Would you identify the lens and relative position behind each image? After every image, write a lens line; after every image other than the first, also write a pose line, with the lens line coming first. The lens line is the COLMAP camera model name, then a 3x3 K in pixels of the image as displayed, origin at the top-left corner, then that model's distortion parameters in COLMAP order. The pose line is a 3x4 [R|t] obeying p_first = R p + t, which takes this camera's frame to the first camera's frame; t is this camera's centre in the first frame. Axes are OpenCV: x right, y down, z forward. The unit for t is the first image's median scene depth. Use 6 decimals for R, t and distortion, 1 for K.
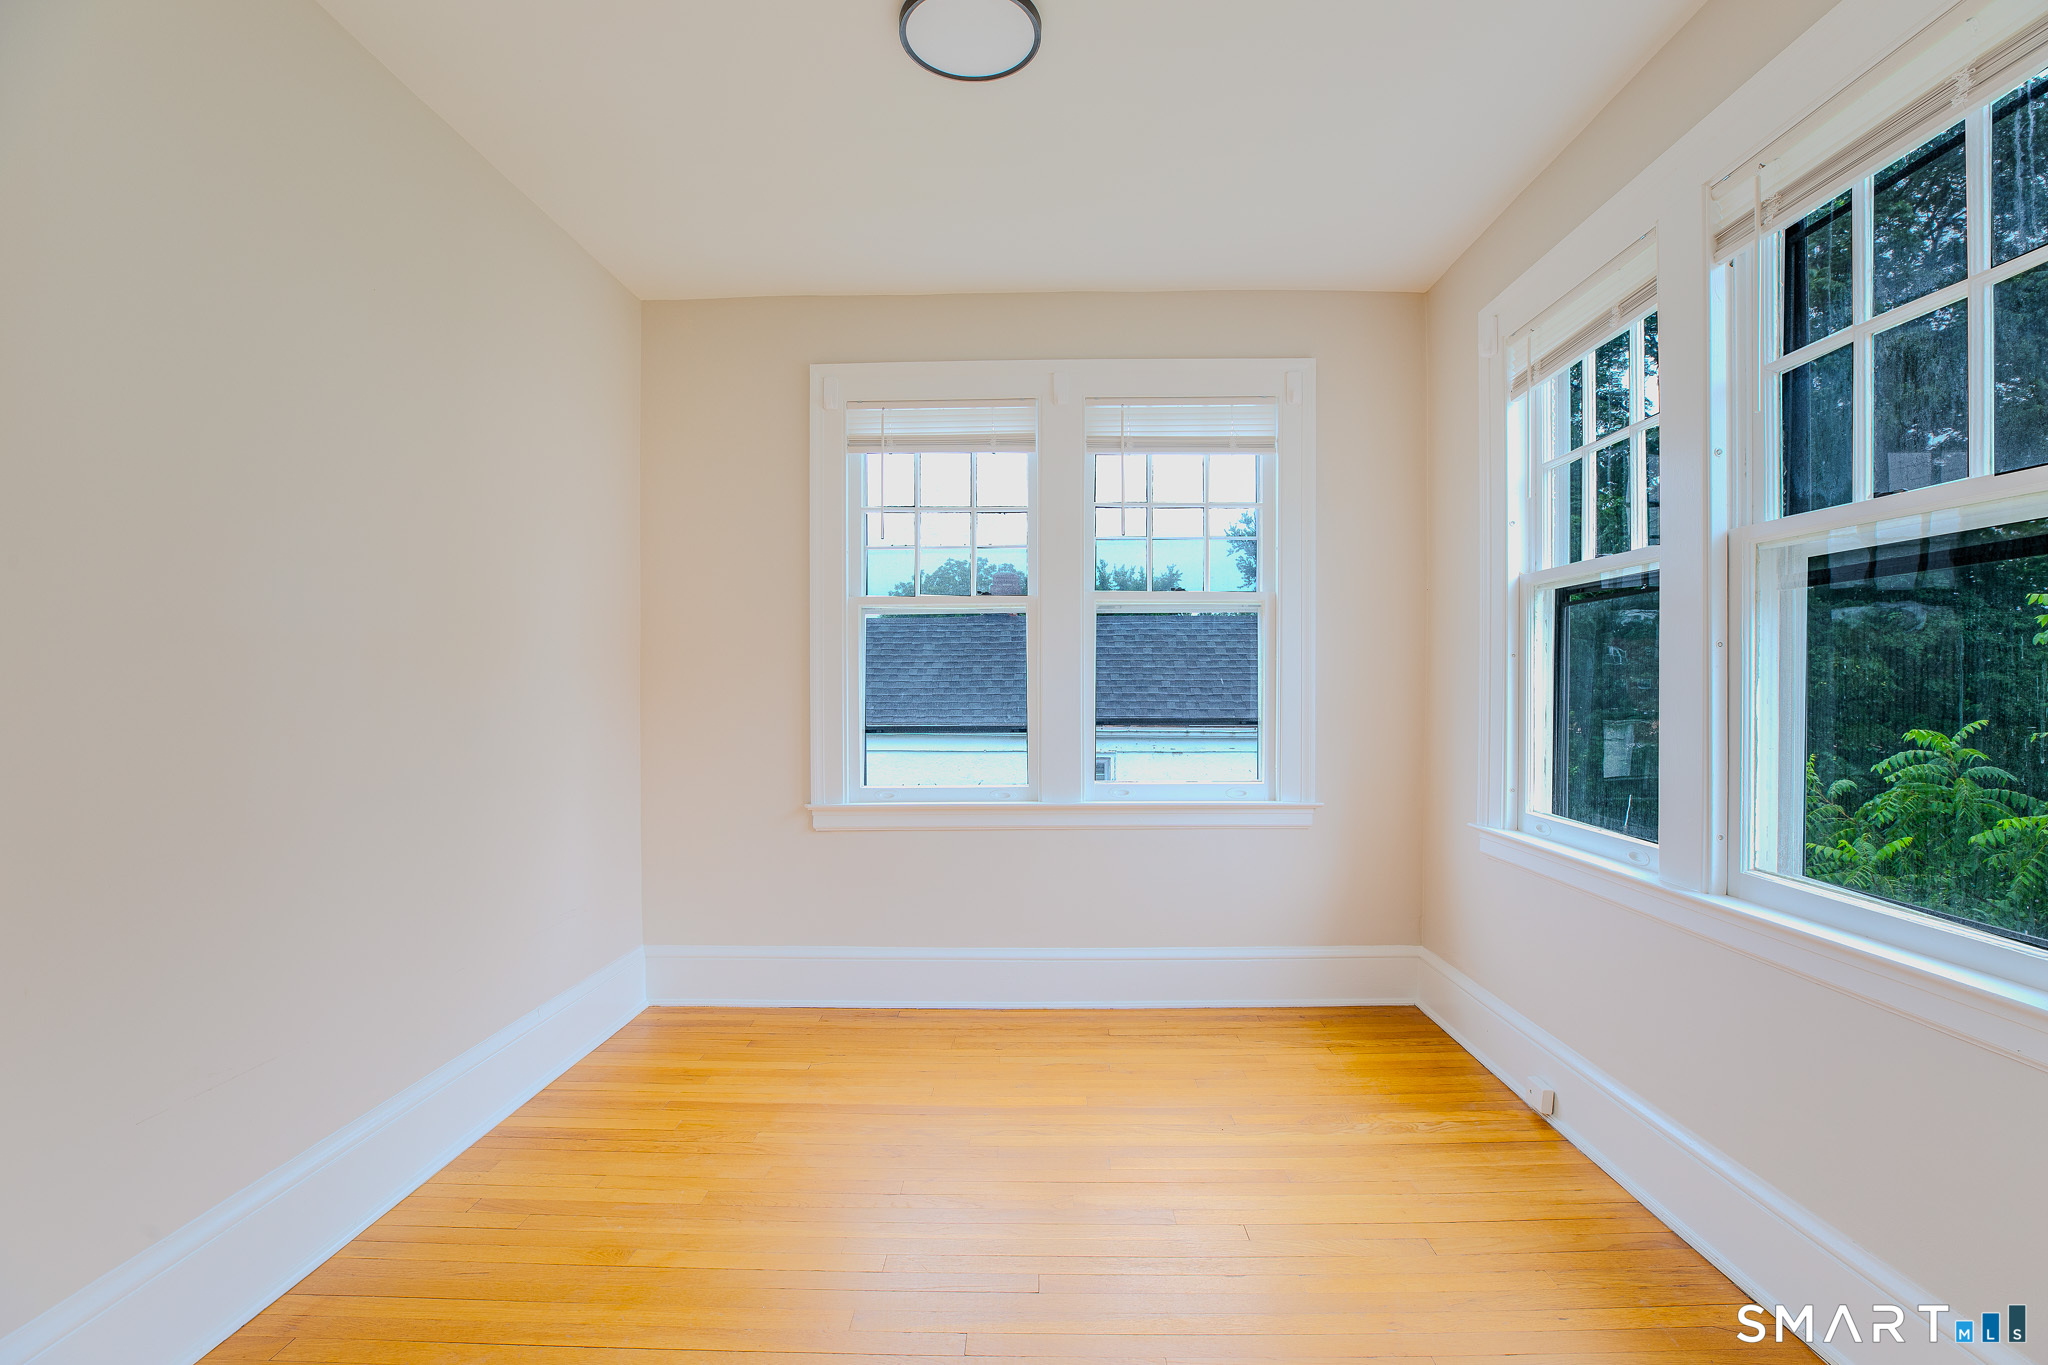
lens RADIAL K [[942.1, 0, 1028.7], [0, 942.1, 693.2], [0, 0, 1]] dist [-0.060916, 0.020605]
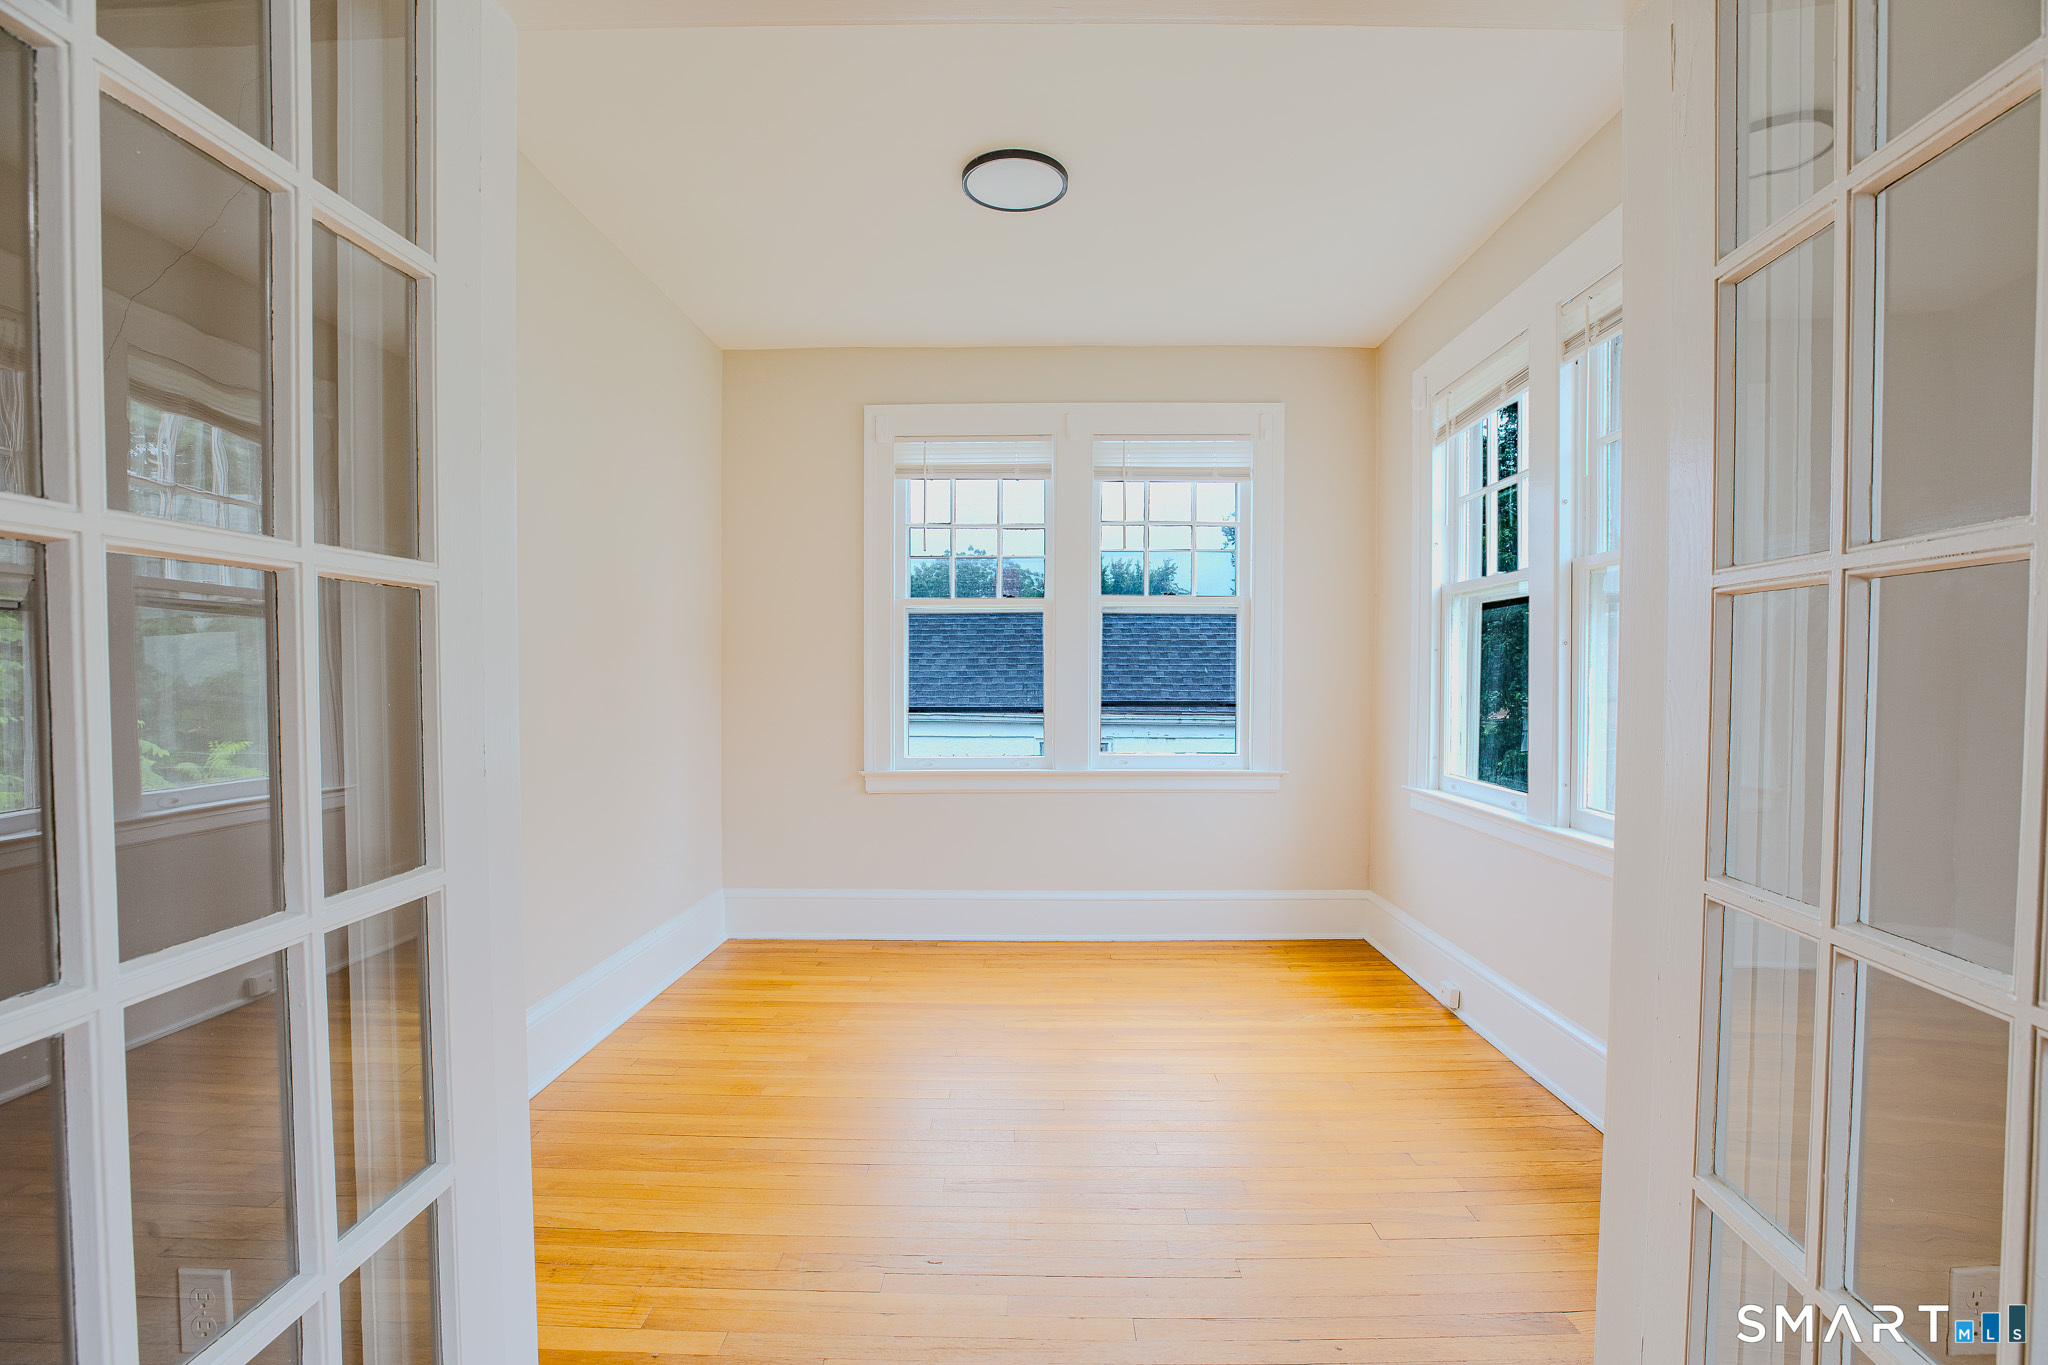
lens RADIAL K [[942.1, 0, 1028.7], [0, 942.1, 693.2], [0, 0, 1]] dist [-0.060916, 0.020605]
pose [[0.999977, 0.004114, 0.005338, -0.029507], [-0.004162, 0.999951, 0.009007, 0.007327], [-0.005301, -0.009029, 0.999945, -0.220839]]
